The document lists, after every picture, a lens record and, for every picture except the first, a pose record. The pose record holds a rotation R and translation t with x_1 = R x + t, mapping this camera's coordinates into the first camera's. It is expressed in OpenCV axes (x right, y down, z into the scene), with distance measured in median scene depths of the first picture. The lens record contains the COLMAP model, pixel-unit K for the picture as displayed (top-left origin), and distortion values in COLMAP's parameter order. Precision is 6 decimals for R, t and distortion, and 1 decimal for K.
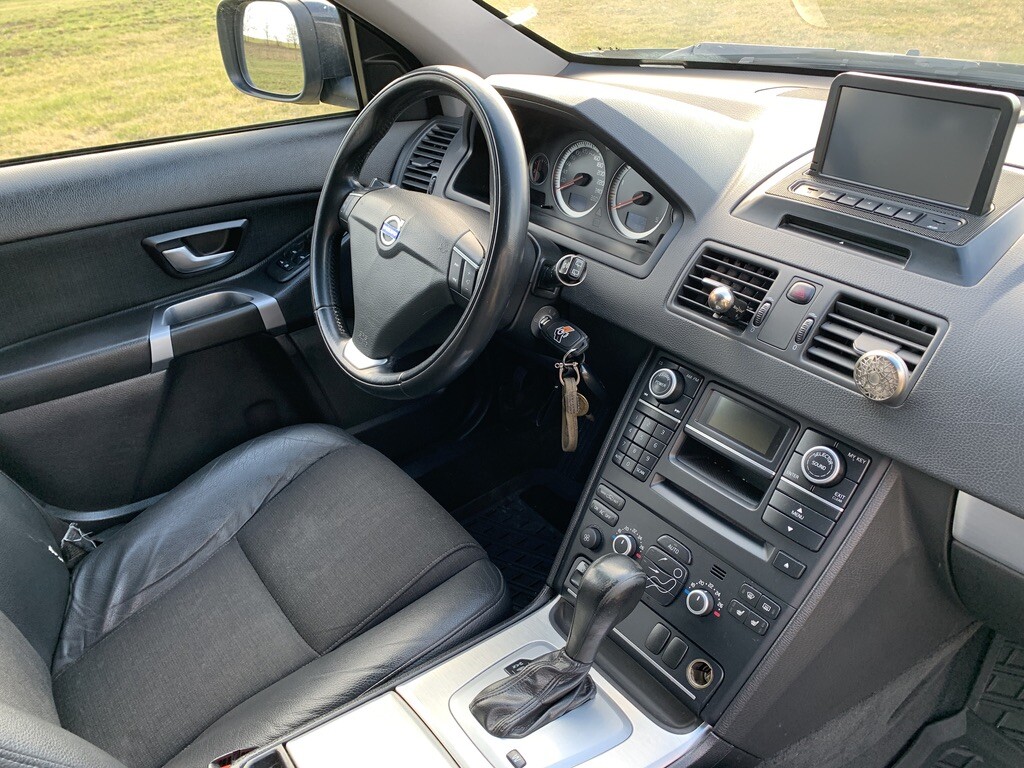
lens RADIAL K [[792.5, 0, 512.0], [0, 792.5, 384.0], [0, 0, 1]] dist [0.006447, 0.000776]
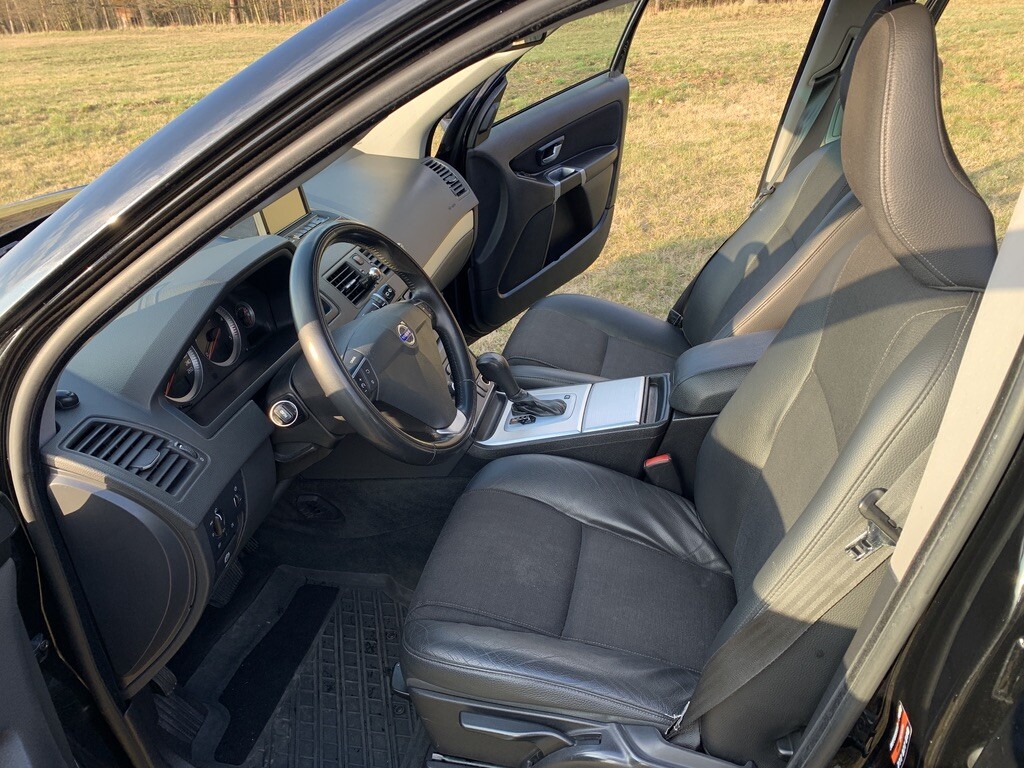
lens RADIAL K [[782.8, 0, 512.0], [0, 782.8, 384.0], [0, 0, 1]] dist [0.063321, -0.088465]
pose [[-0.653660, -0.255285, 0.712431, -1.180575], [0.484292, 0.582290, 0.652992, -0.883686], [-0.581541, 0.771860, -0.256987, 1.285489]]
